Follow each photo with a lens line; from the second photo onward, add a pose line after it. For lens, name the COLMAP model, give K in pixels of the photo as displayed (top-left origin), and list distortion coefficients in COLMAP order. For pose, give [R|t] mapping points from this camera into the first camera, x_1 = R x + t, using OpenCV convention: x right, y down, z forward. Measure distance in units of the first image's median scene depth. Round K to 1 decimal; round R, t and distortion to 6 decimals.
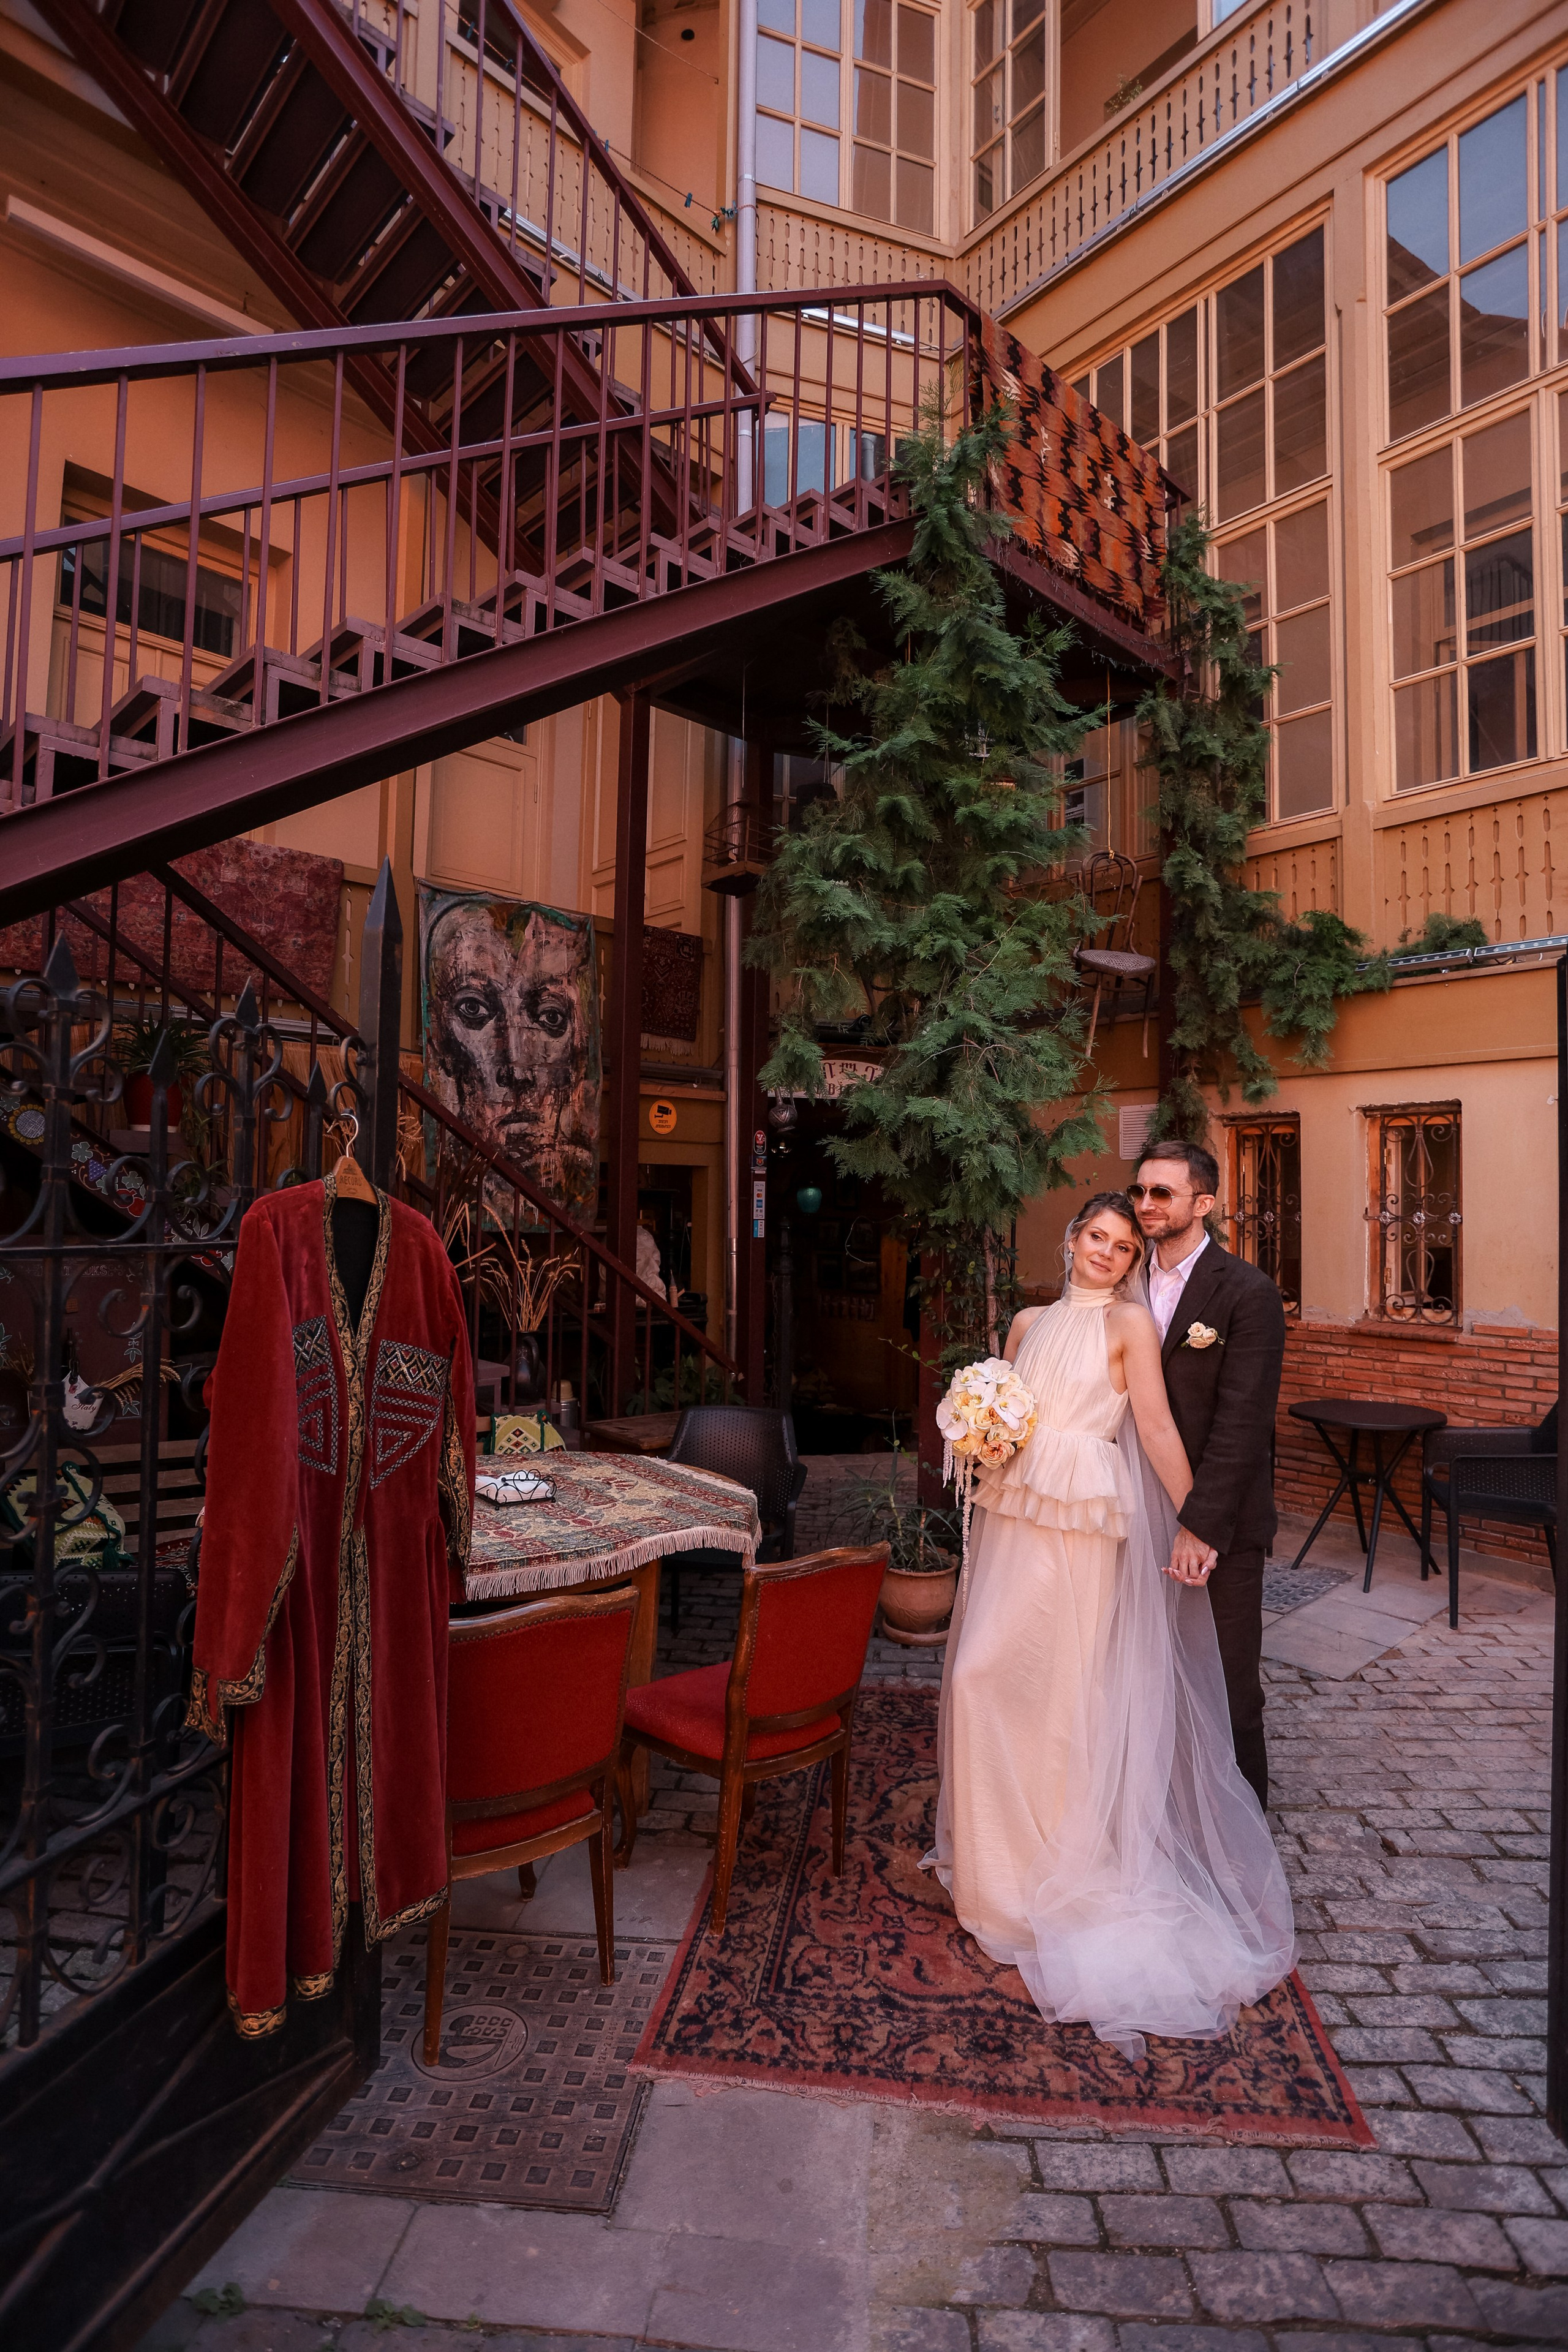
lens RADIAL K [[1182.8, 0, 805.6], [0, 1182.8, 1159.7], [0, 0, 1]] dist [-0.073092, 0.034052]
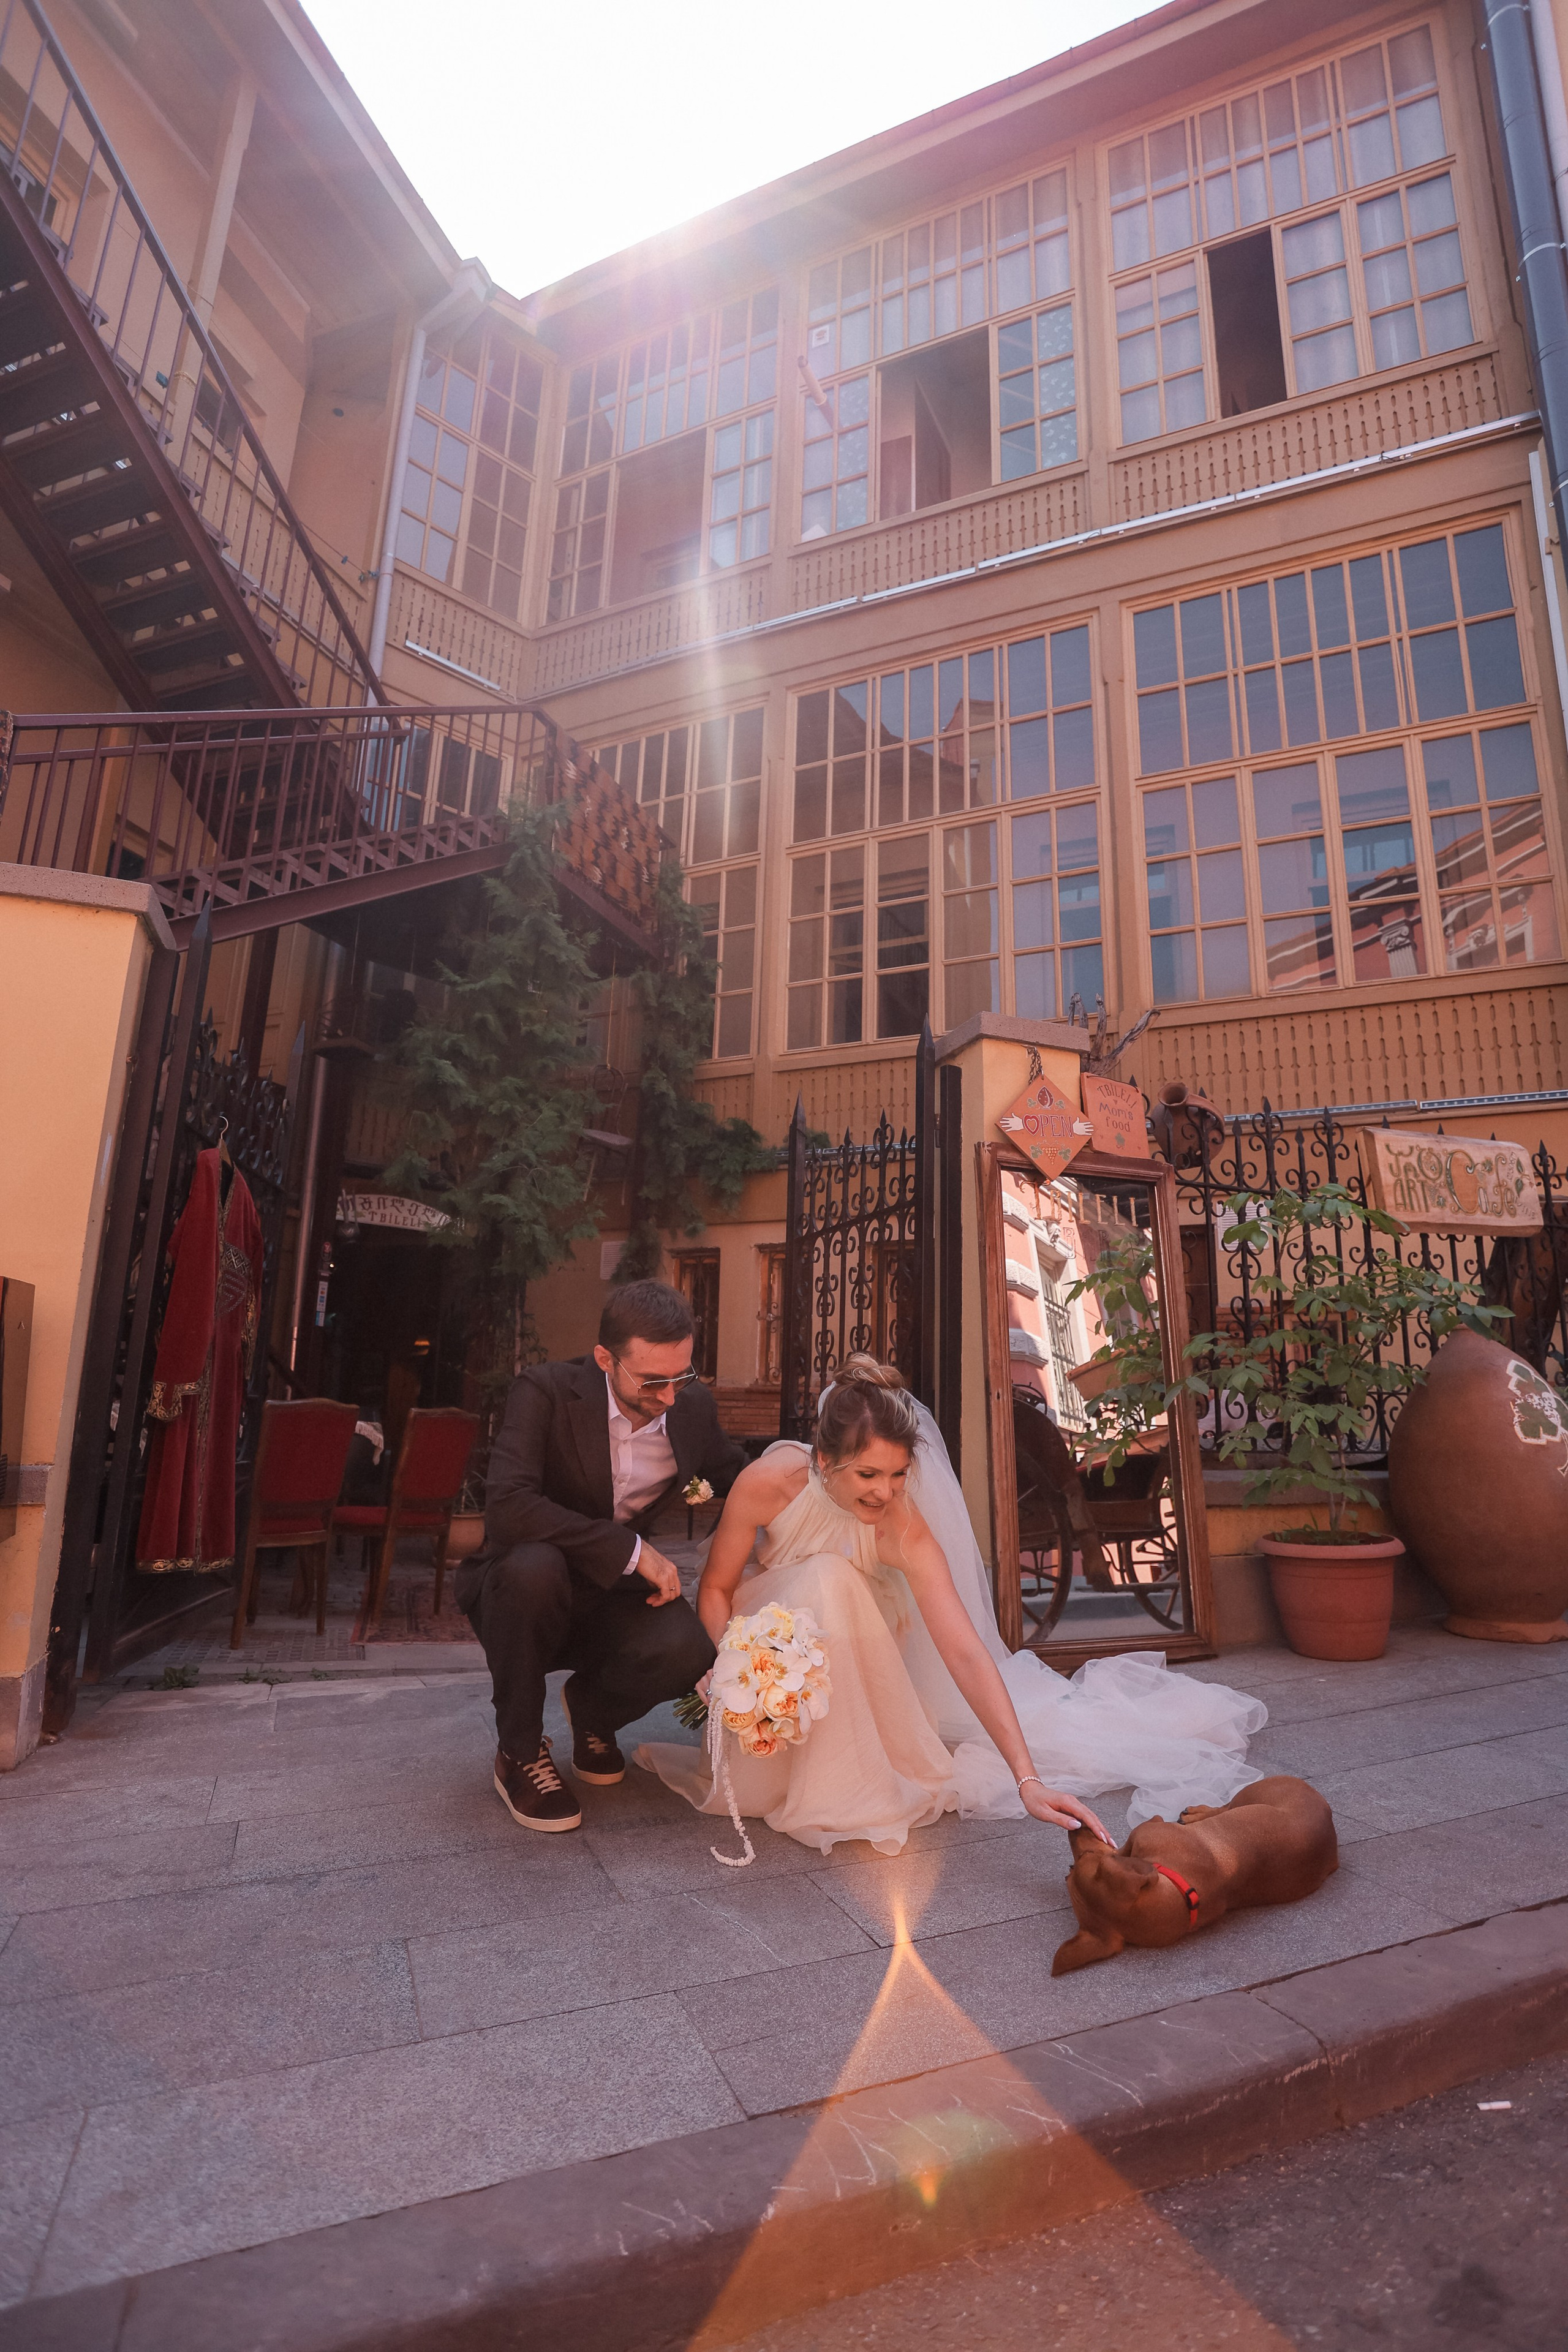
lens RADIAL K [[1182.8, 0, 805.6], [0, 1182.8, 1159.7], [0, 0, 1]] dist [-0.073092, 0.034052]
pose [[0.902668, 0.101156, 0.418280, -0.149978], [-0.027078, 0.983405, -0.179389, 0.137038], [-0.429485, 0.150603, 0.890428, -0.495188]]
